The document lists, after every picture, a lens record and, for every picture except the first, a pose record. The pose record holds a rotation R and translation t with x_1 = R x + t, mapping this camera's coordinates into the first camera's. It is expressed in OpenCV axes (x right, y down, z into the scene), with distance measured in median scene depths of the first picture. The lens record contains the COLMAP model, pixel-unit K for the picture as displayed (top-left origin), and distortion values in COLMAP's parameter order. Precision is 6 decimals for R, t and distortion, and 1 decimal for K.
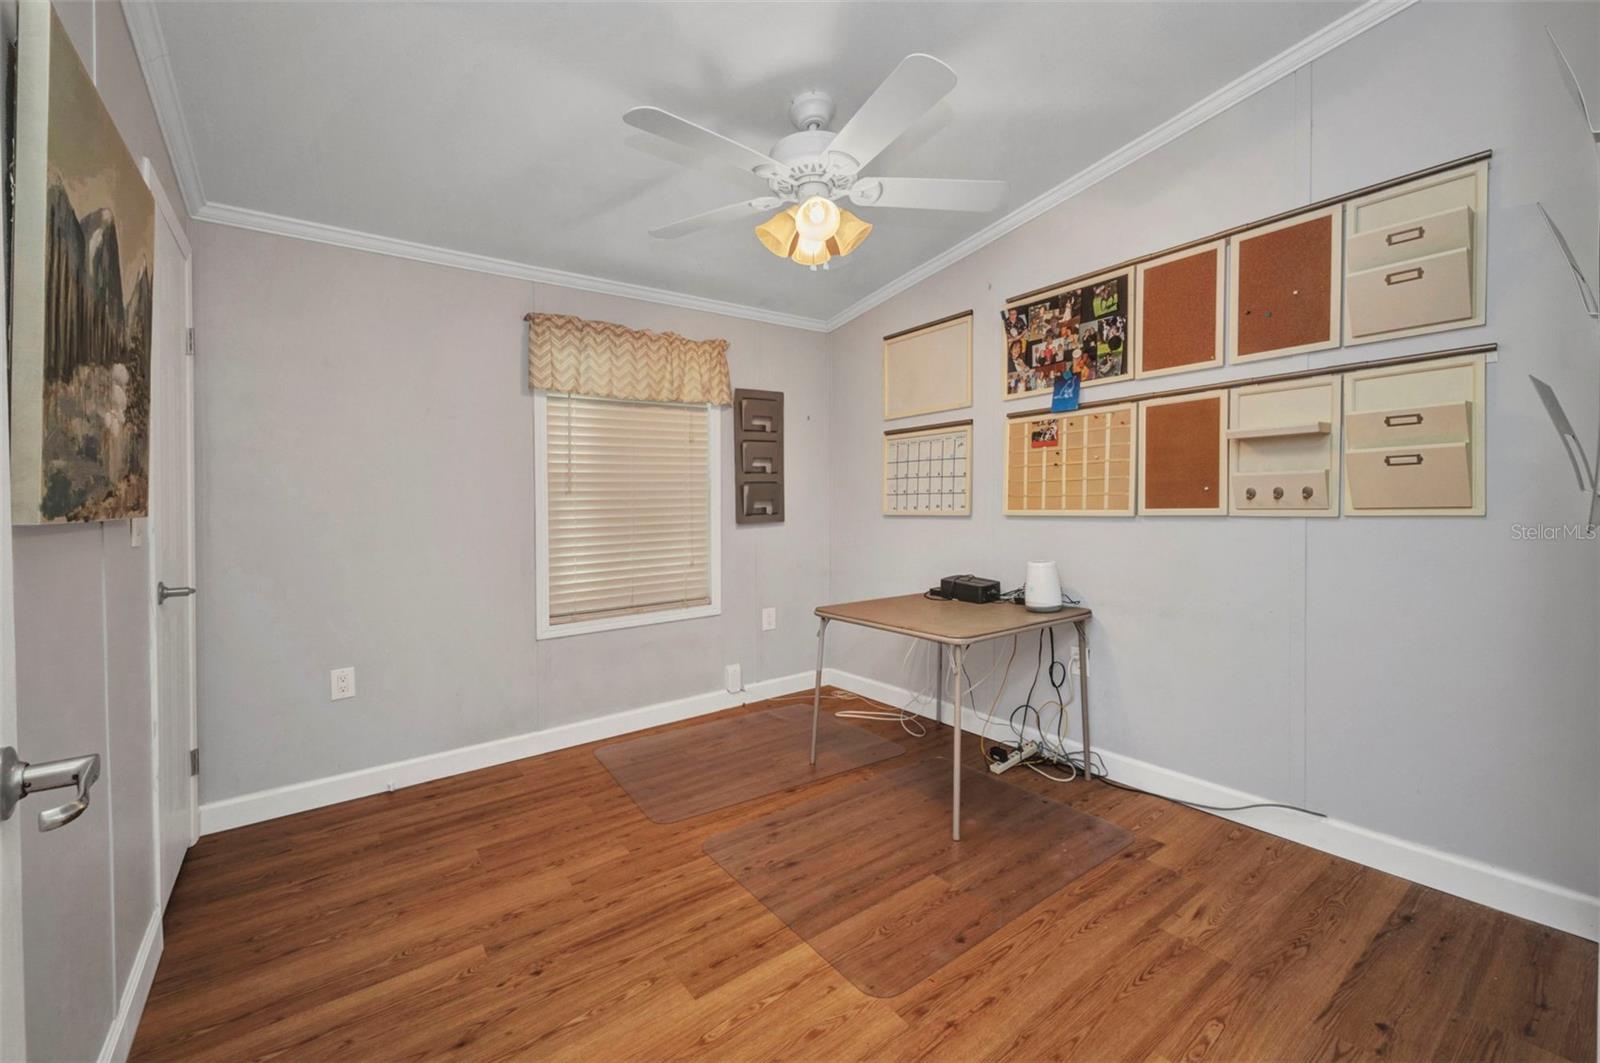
lens RADIAL K [[647.8, 0, 793.5], [0, 647.8, 516.6], [0, 0, 1]] dist [0.012979, -0.003164]
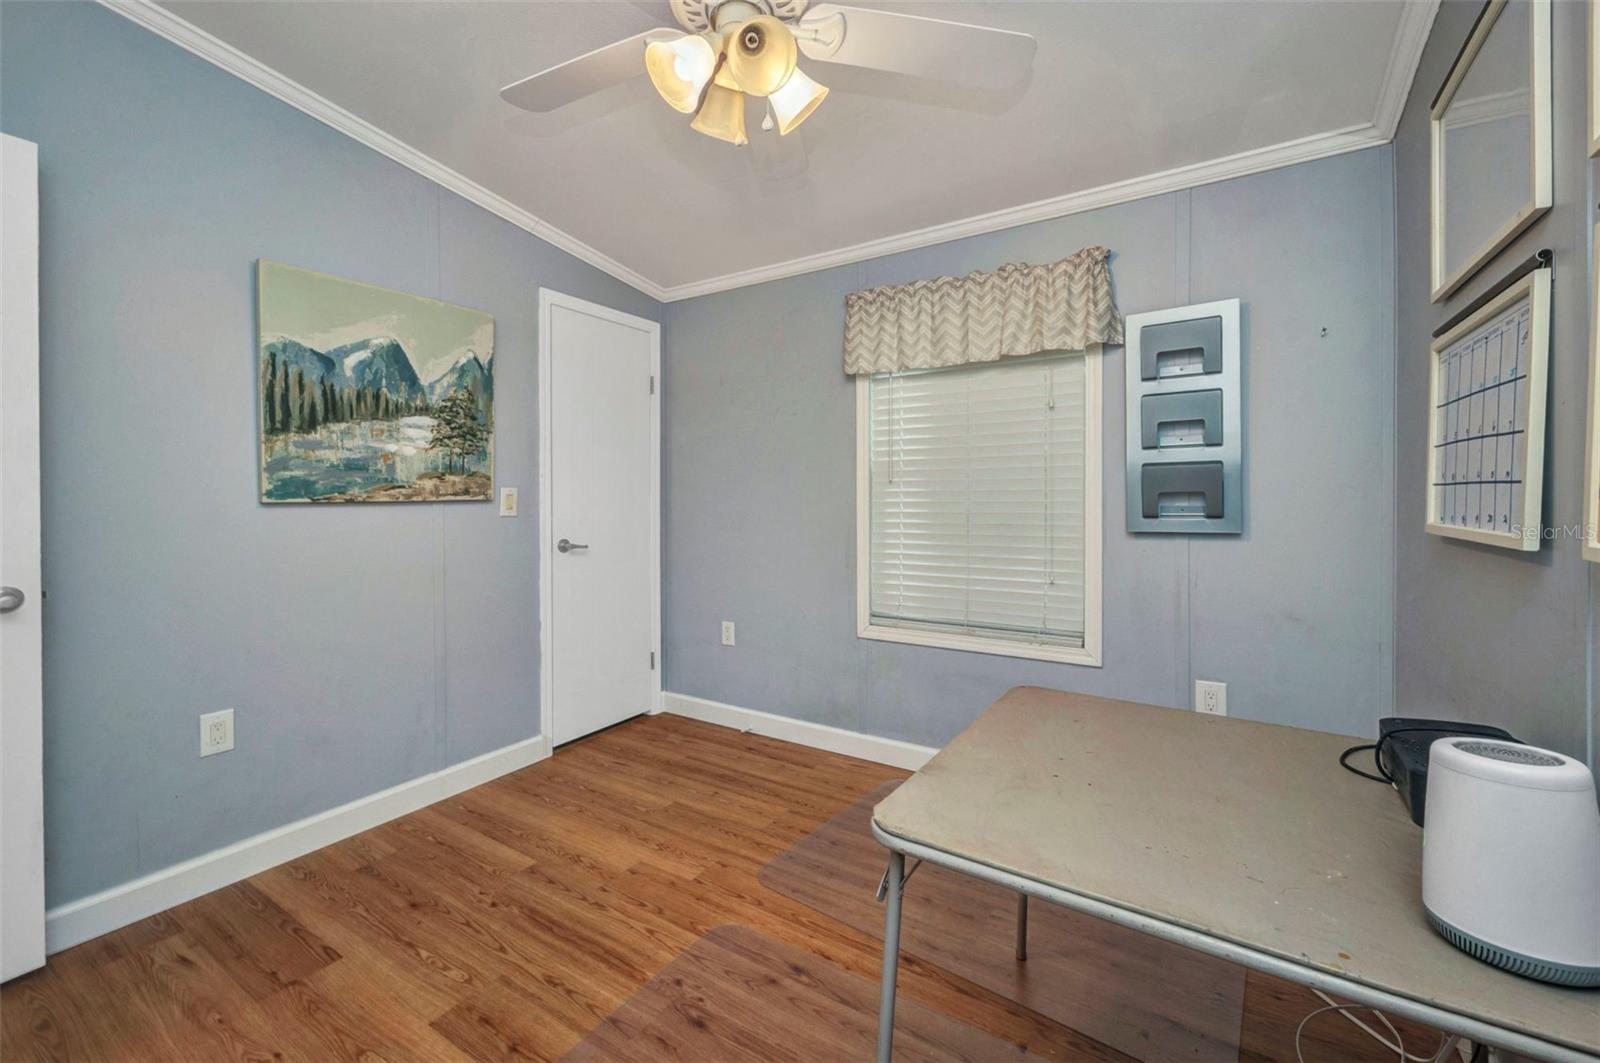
lens RADIAL K [[647.8, 0, 809.1], [0, 647.8, 494.6], [0, 0, 1]] dist [0.012979, -0.003164]
pose [[0.363715, 0.012358, -0.931428, 0.610551], [-0.026658, 0.999641, 0.002853, -0.026117], [0.931129, 0.023792, 0.363913, 0.765135]]
